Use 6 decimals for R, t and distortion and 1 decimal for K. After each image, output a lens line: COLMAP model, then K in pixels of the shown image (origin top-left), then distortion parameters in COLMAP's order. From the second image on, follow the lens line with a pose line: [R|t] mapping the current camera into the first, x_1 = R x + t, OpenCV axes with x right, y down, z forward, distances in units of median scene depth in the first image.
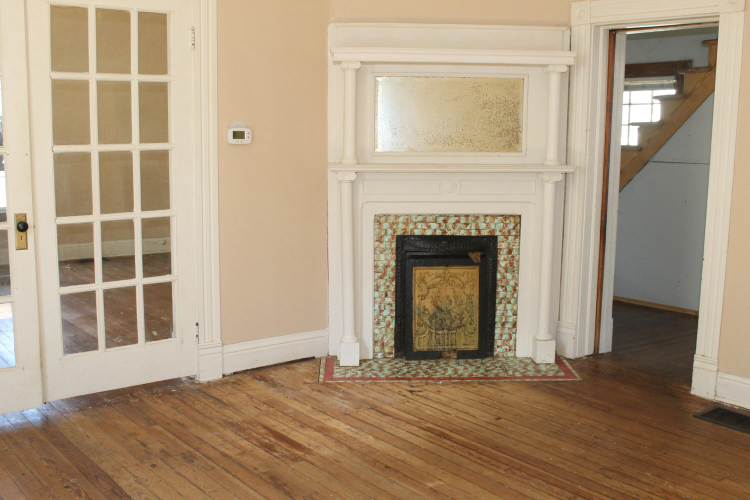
lens RADIAL K [[814.0, 0, 375.0], [0, 814.0, 250.0], [0, 0, 1]] dist [-0.131564, 0.200374]
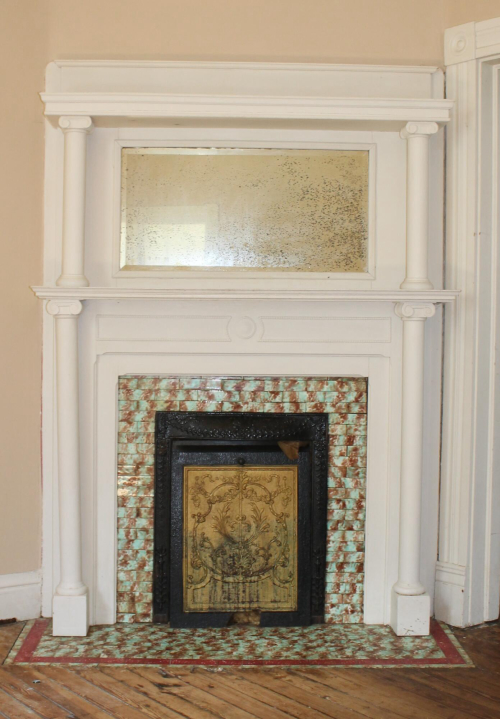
lens RADIAL K [[963.0, 0, 250.0], [0, 963.0, 359.5], [0, 0, 1]] dist [-0.117279, 0.047698]
pose [[0.999855, 0.003789, -0.016587, 0.105790], [-0.005991, 0.990855, -0.134796, 0.038128], [0.015925, 0.134876, 0.990734, 0.305254]]
